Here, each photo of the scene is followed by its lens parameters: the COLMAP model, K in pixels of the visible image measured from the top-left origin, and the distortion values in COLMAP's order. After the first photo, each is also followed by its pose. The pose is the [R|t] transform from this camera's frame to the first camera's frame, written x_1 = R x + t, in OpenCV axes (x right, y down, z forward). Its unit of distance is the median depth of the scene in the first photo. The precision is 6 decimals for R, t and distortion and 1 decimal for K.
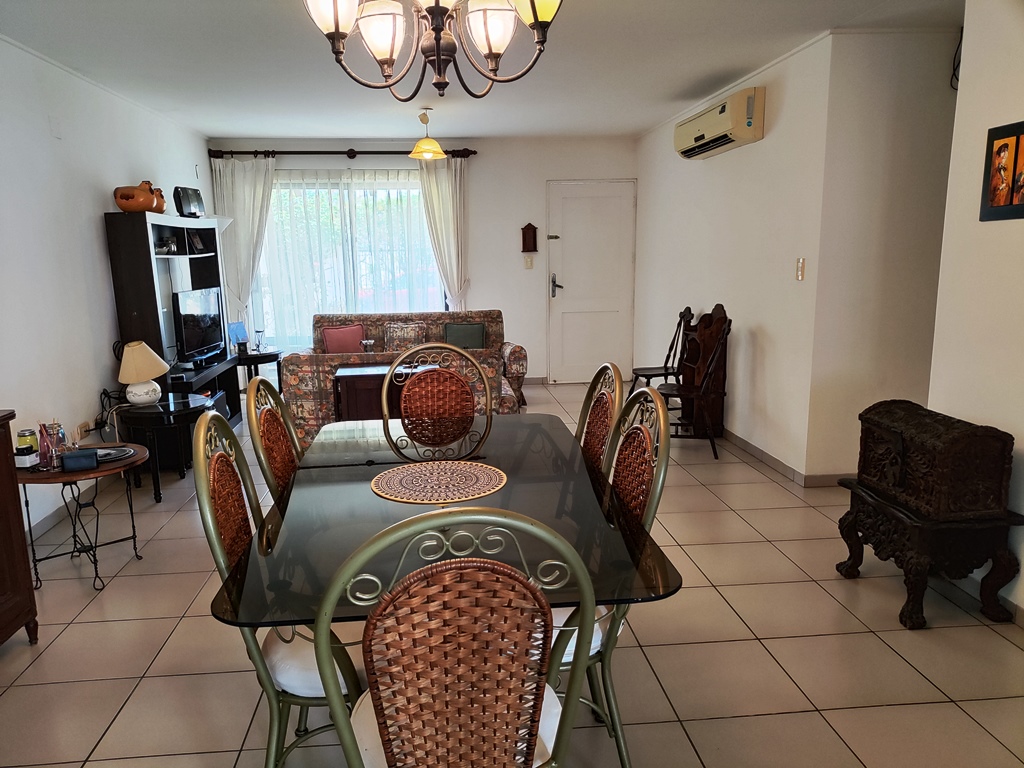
lens RADIAL K [[754.0, 0, 511.3], [0, 754.0, 385.9], [0, 0, 1]] dist [0.000696, 0.000096]
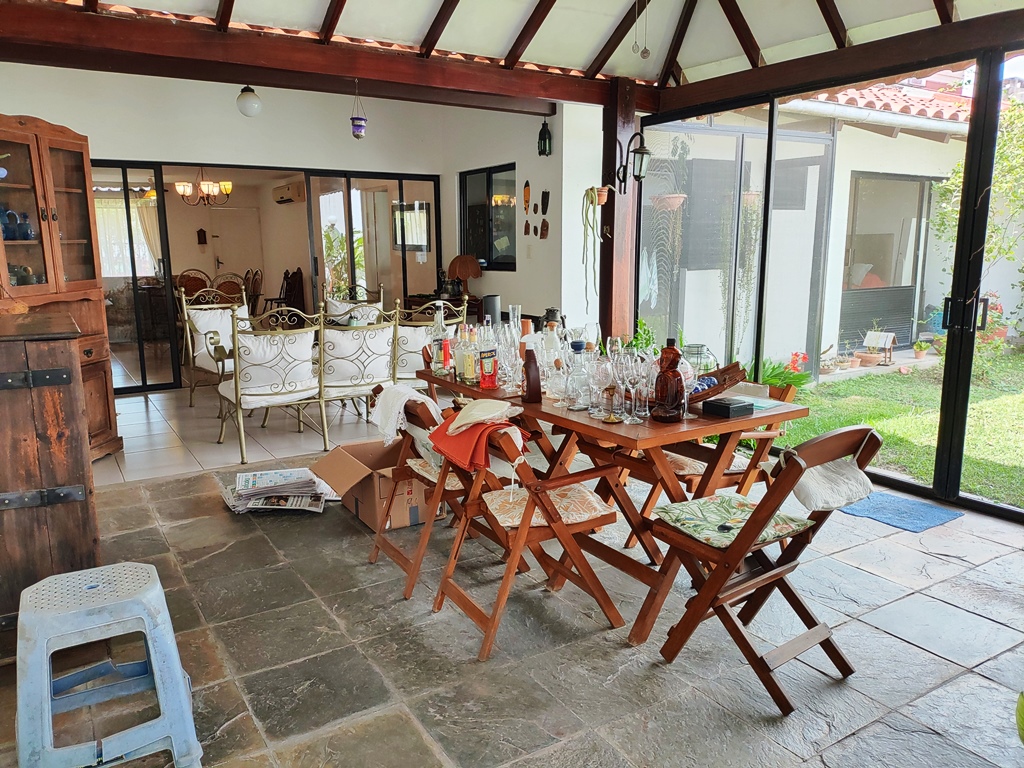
lens RADIAL K [[754.0, 0, 512.1], [0, 754.0, 385.3], [0, 0, 1]] dist [0.000696, 0.000096]
pose [[0.896797, -0.068507, 0.437106, -0.128489], [0.068968, 0.997509, 0.014839, 0.196599], [-0.437034, 0.016838, 0.899288, -1.011308]]
